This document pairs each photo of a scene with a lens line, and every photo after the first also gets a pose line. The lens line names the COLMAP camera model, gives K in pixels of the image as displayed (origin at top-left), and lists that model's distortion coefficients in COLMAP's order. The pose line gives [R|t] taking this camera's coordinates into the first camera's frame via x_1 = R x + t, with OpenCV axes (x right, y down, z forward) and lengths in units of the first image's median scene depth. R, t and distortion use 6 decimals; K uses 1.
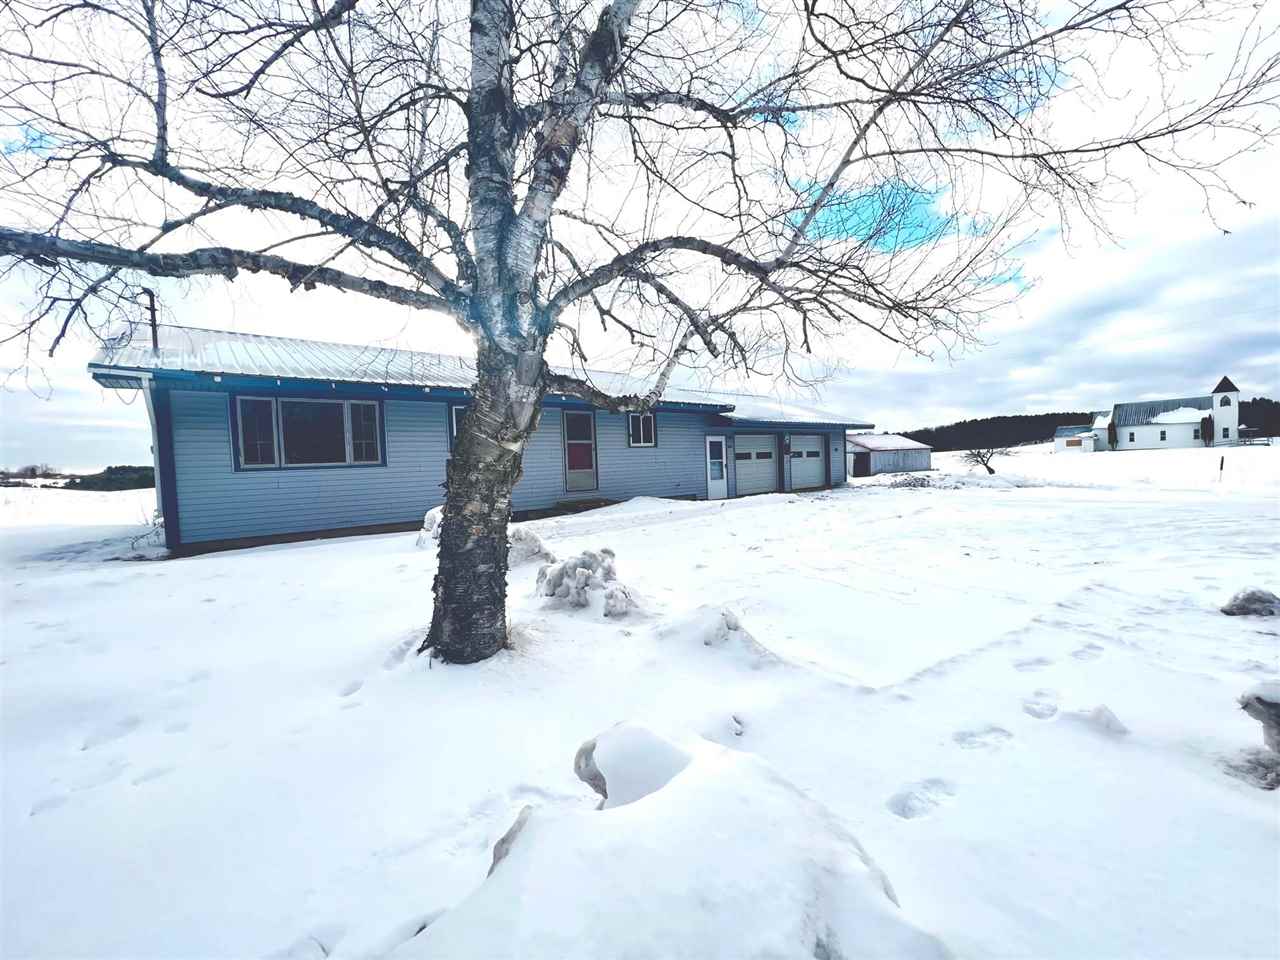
lens RADIAL K [[510.3, 0, 640.0], [0, 510.3, 480.0], [0, 0, 1]] dist [0.001425, 0.000175]
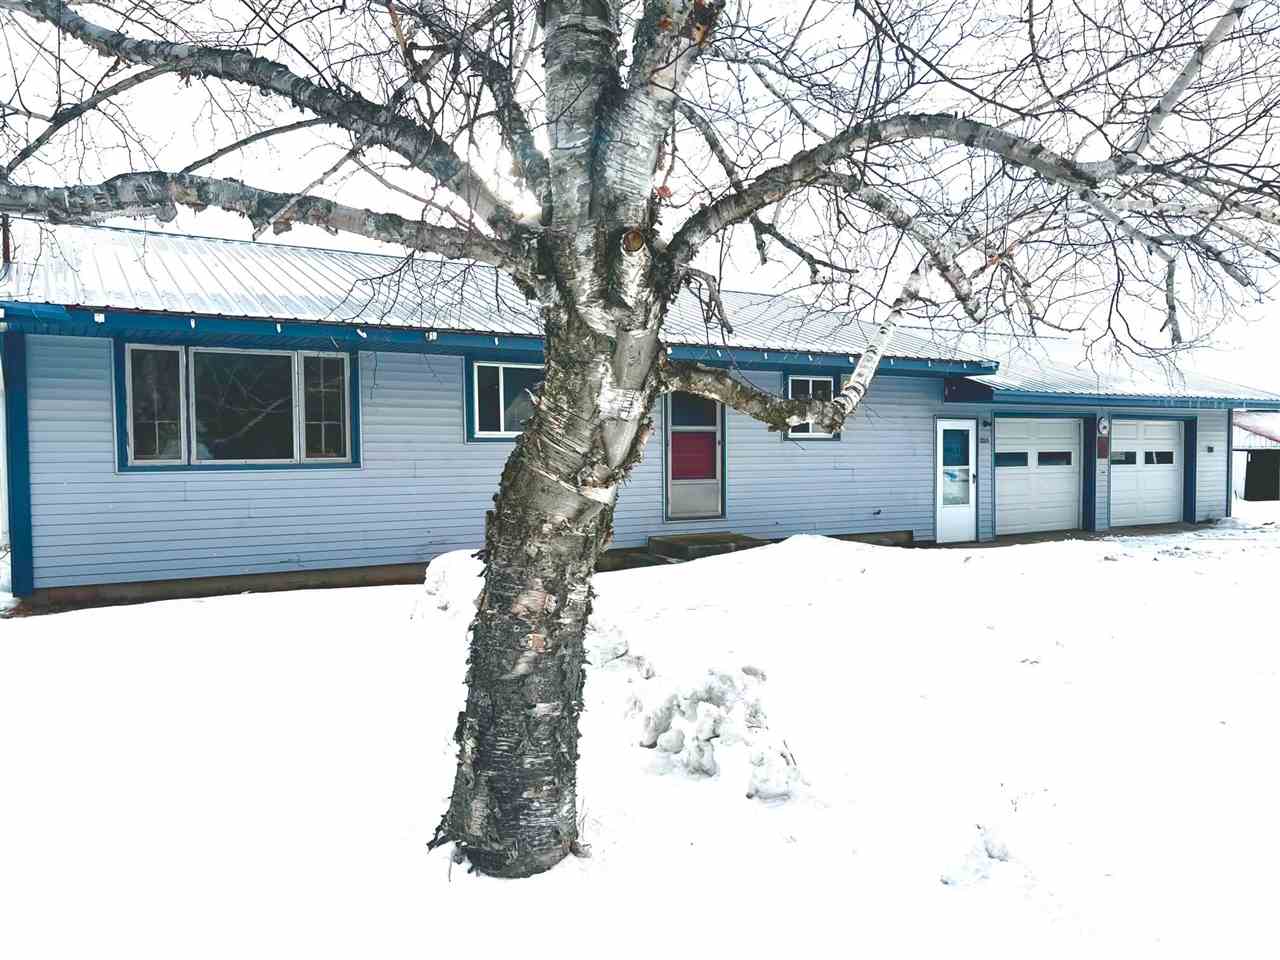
lens RADIAL K [[953.4, 0, 647.9], [0, 953.4, 483.3], [0, 0, 1]] dist [0.071984, -0.078089]
pose [[0.987207, 0.037144, -0.155057, -0.030992], [-0.036607, 0.999310, 0.006320, -0.079814], [0.155185, -0.000562, 0.987885, -0.033893]]
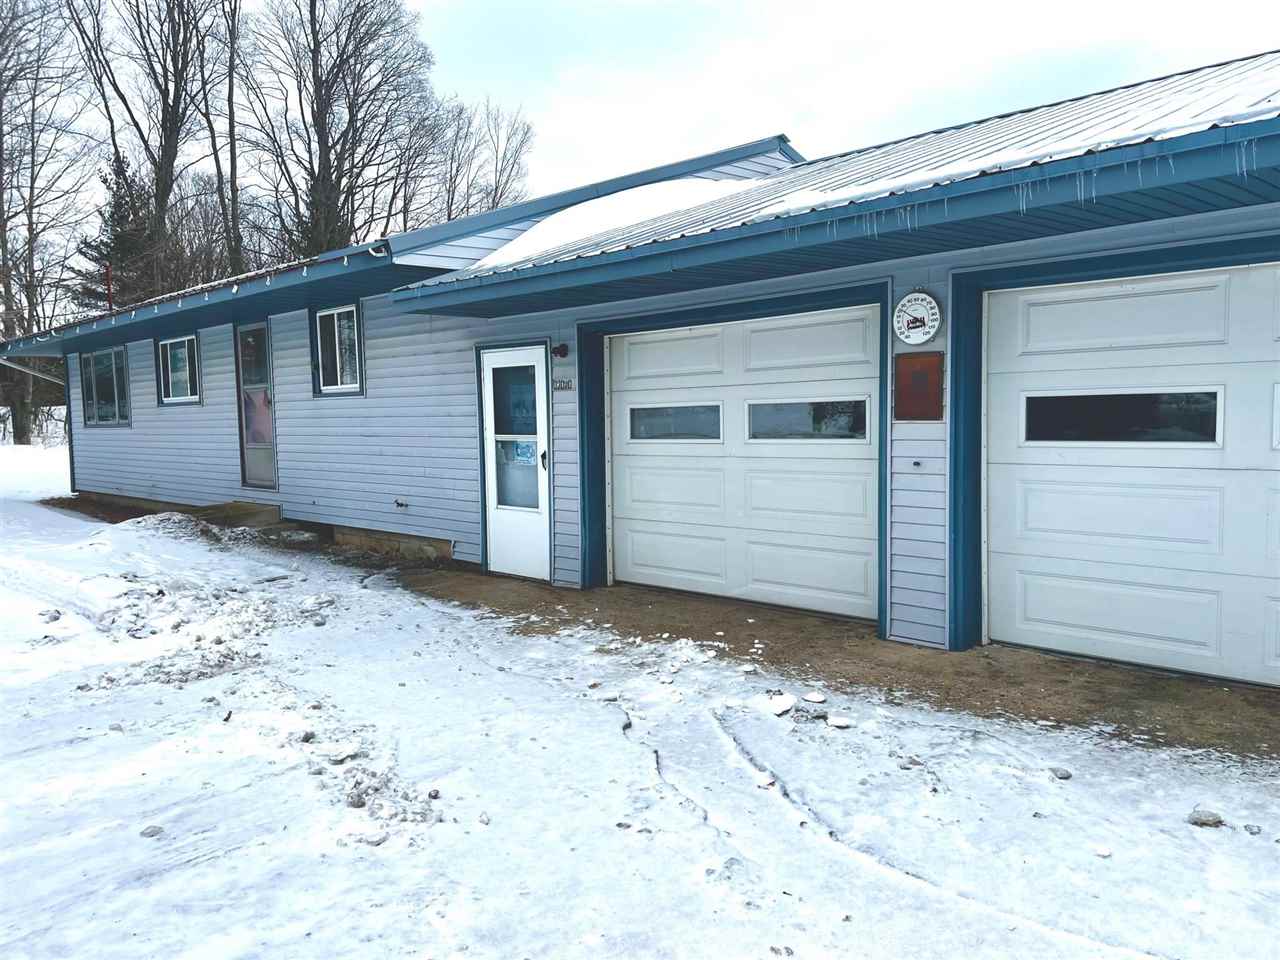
lens RADIAL K [[960.1, 0, 649.1], [0, 960.1, 479.1], [0, 0, 1]] dist [0.064621, -0.075690]
pose [[0.089157, 0.098410, -0.991144, 3.251121], [-0.022165, 0.995057, 0.096804, -0.325608], [0.995771, 0.013338, 0.090897, 4.942265]]
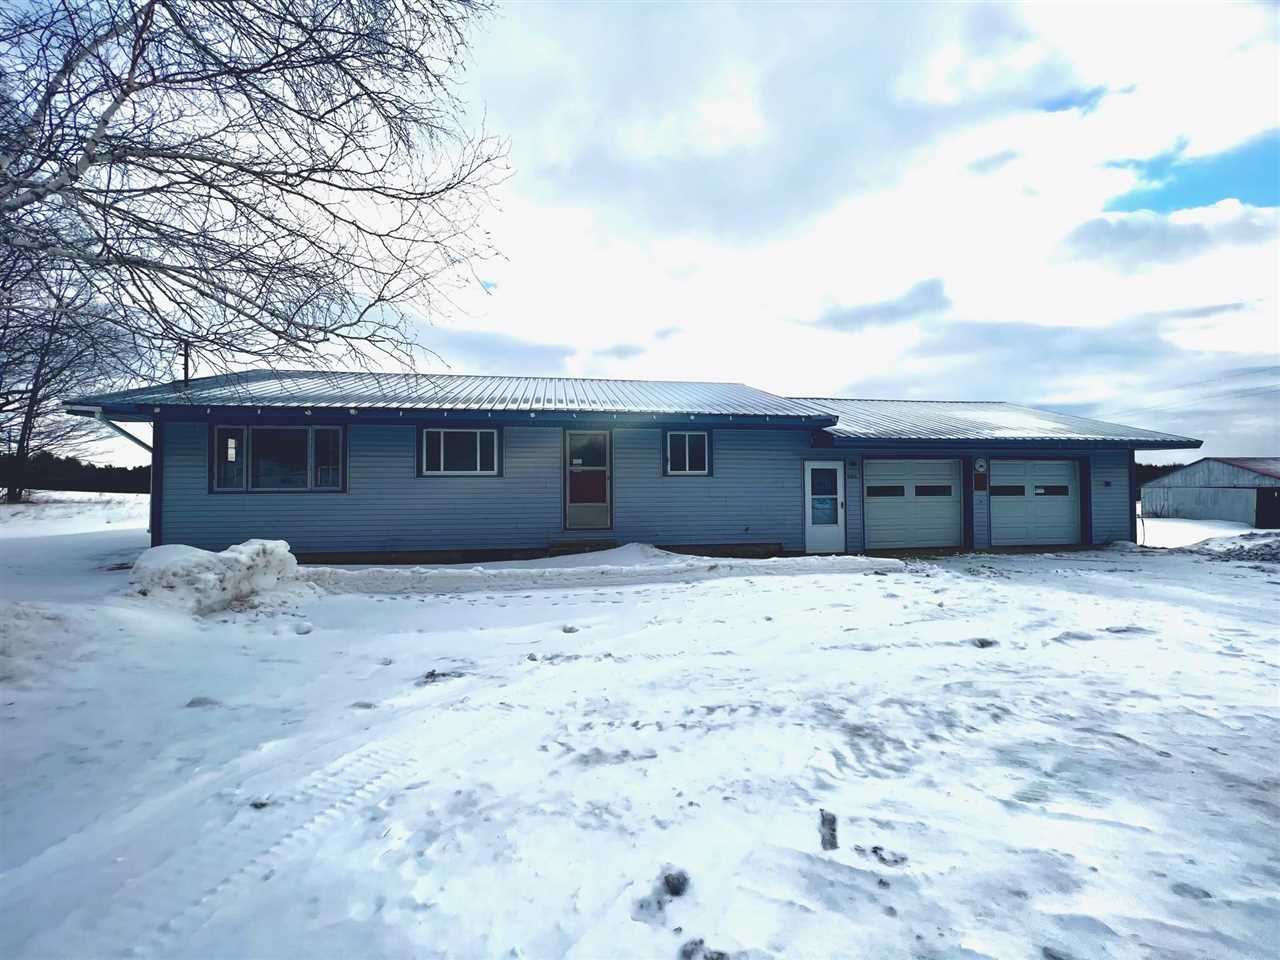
lens RADIAL K [[510.3, 0, 640.0], [0, 510.3, 480.0], [0, 0, 1]] dist [0.001425, 0.000175]
pose [[0.855061, 0.017342, -0.518238, 1.416615], [-0.043421, 0.998325, -0.038234, -0.112100], [0.516707, 0.055195, 0.854382, 1.352918]]
